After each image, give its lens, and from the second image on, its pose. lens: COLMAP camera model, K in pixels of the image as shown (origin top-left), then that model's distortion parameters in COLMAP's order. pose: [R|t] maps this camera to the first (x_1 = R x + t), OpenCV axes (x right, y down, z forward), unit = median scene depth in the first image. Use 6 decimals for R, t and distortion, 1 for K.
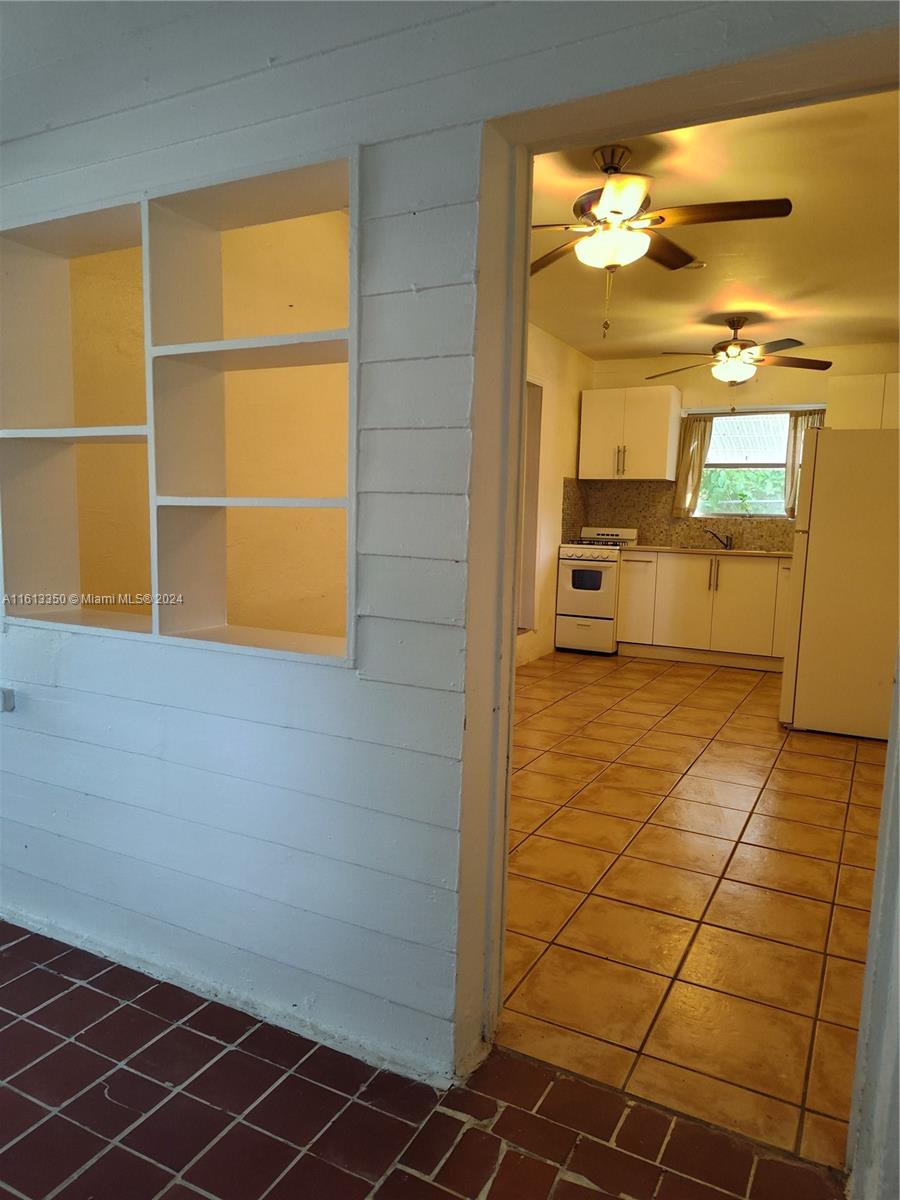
lens RADIAL K [[818.2, 0, 450.0], [0, 818.2, 600.0], [0, 0, 1]] dist [0.048501, -0.055792]
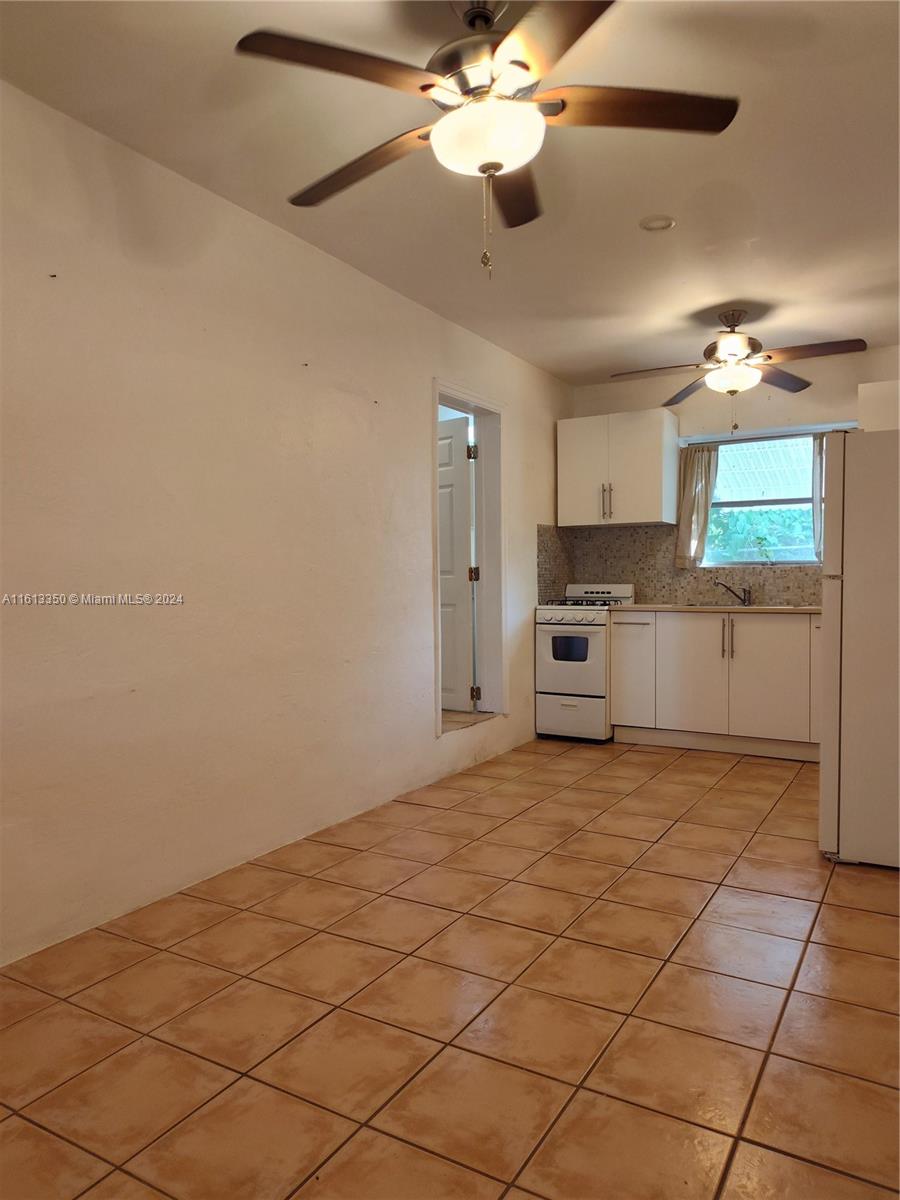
lens RADIAL K [[818.2, 0, 450.0], [0, 818.2, 600.0], [0, 0, 1]] dist [0.048501, -0.055792]
pose [[0.998324, -0.033760, -0.047003, 0.087437], [0.029842, 0.996211, -0.081691, -0.009947], [0.049583, 0.080151, 0.995549, 0.186162]]
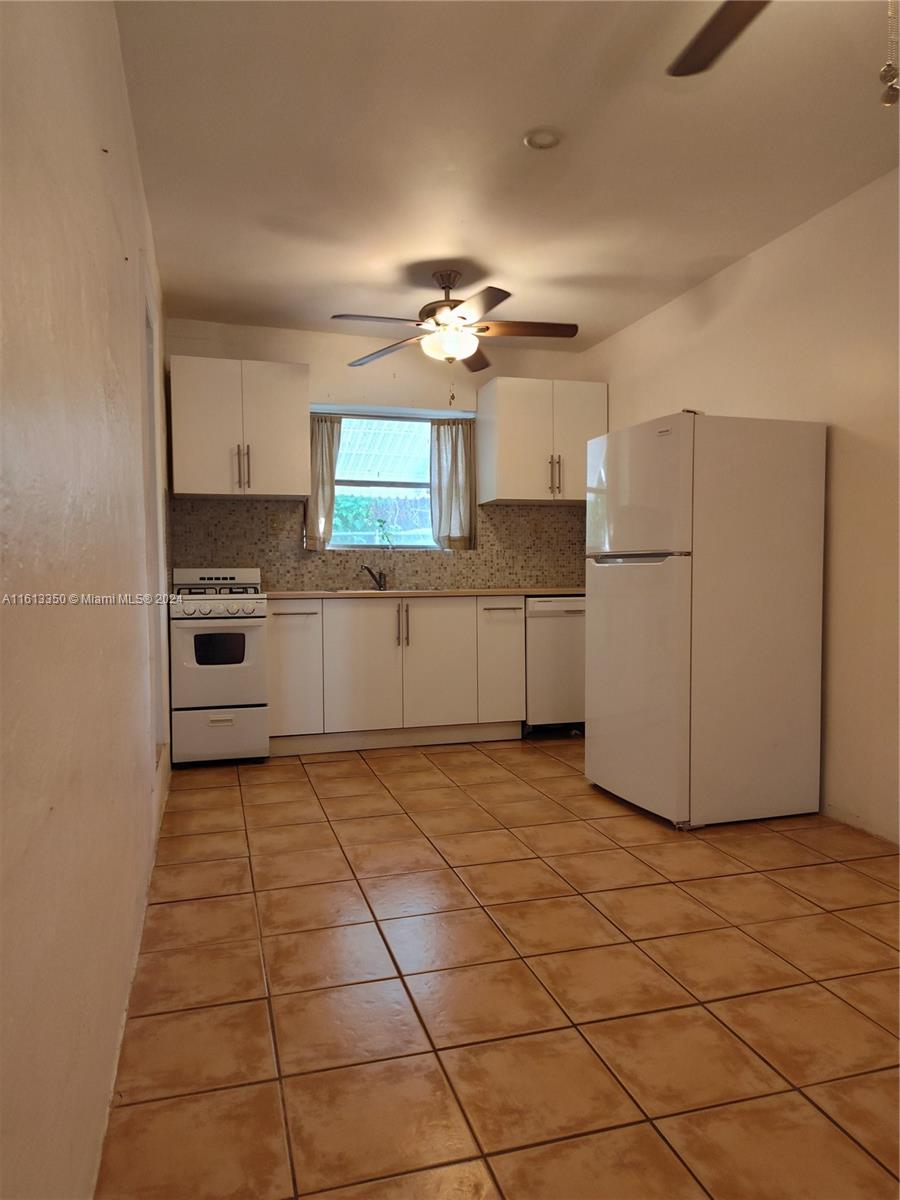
lens RADIAL K [[811.2, 0, 450.0], [0, 811.2, 600.0], [0, 0, 1]] dist [0.045685, -0.052350]
pose [[0.709915, -0.058587, 0.701847, -0.146332], [0.099762, 0.994851, -0.017864, -0.032955], [-0.697186, 0.082699, 0.712104, 0.419039]]
